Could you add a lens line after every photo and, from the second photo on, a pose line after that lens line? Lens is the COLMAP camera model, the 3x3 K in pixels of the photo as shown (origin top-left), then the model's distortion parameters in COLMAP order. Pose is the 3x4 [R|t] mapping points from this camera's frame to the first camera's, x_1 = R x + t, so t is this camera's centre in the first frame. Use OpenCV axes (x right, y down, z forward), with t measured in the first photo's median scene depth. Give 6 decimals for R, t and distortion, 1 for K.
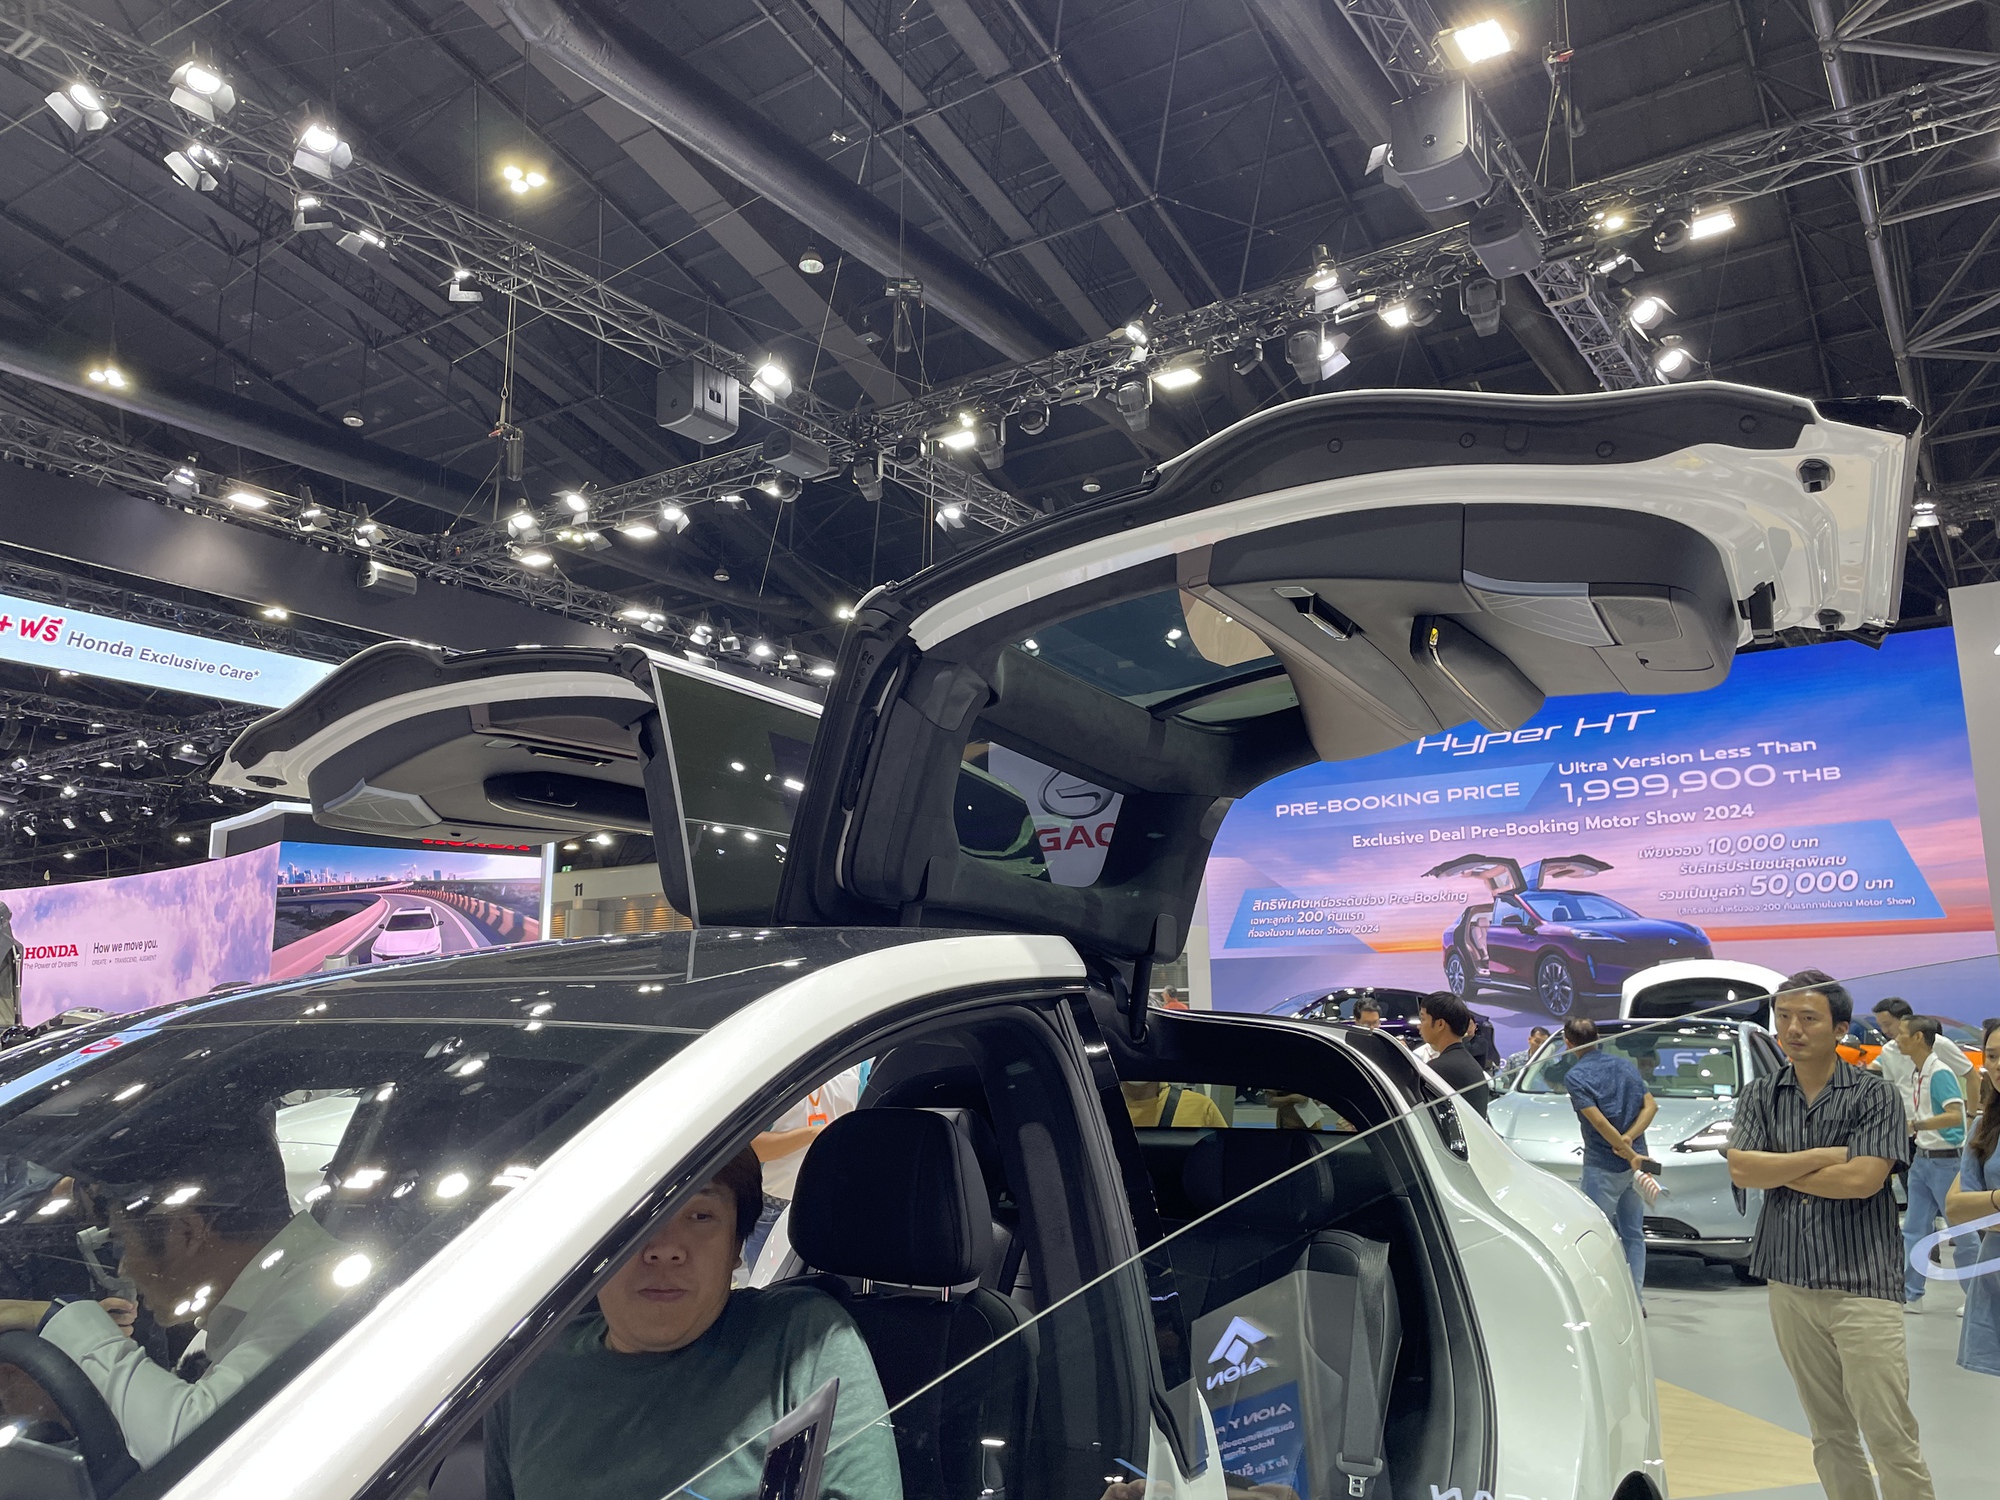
lens RADIAL K [[1504.3, 0, 999.1], [0, 1504.3, 753.2], [0, 0, 1]] dist [0.060707, 0.007194]
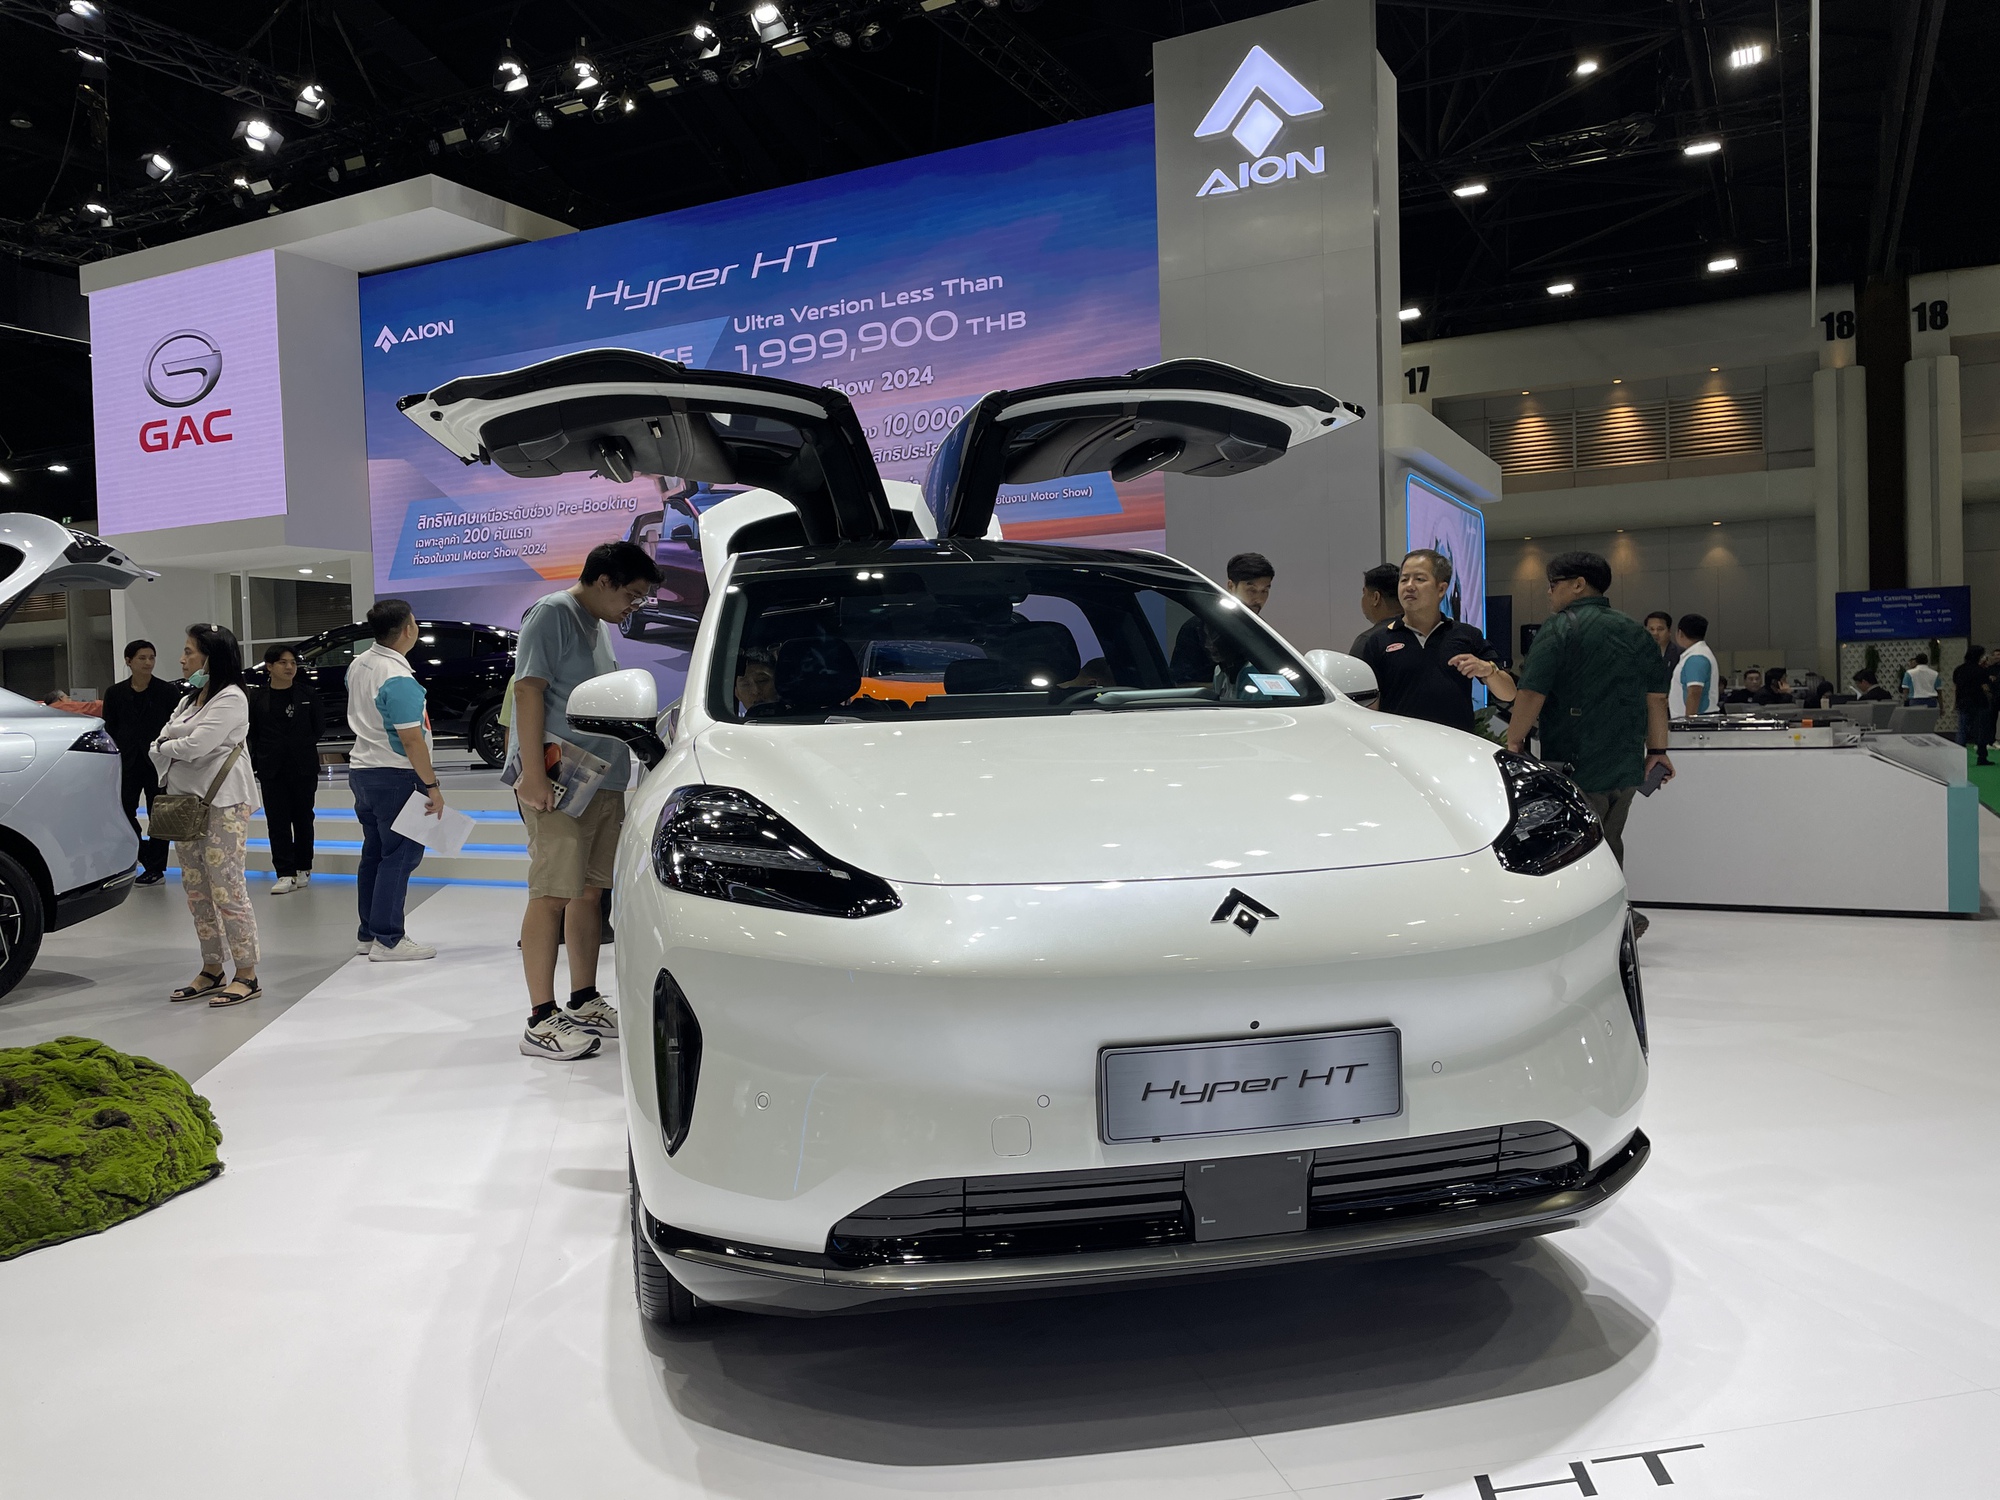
lens RADIAL K [[1504.3, 0, 1010.0], [0, 1504.3, 756.2], [0, 0, 1]] dist [0.060707, 0.007194]
pose [[0.994076, -0.029569, 0.104587, 0.419571], [0.005387, 0.974503, 0.224311, 0.050287], [-0.108553, -0.222418, 0.968889, 0.220742]]
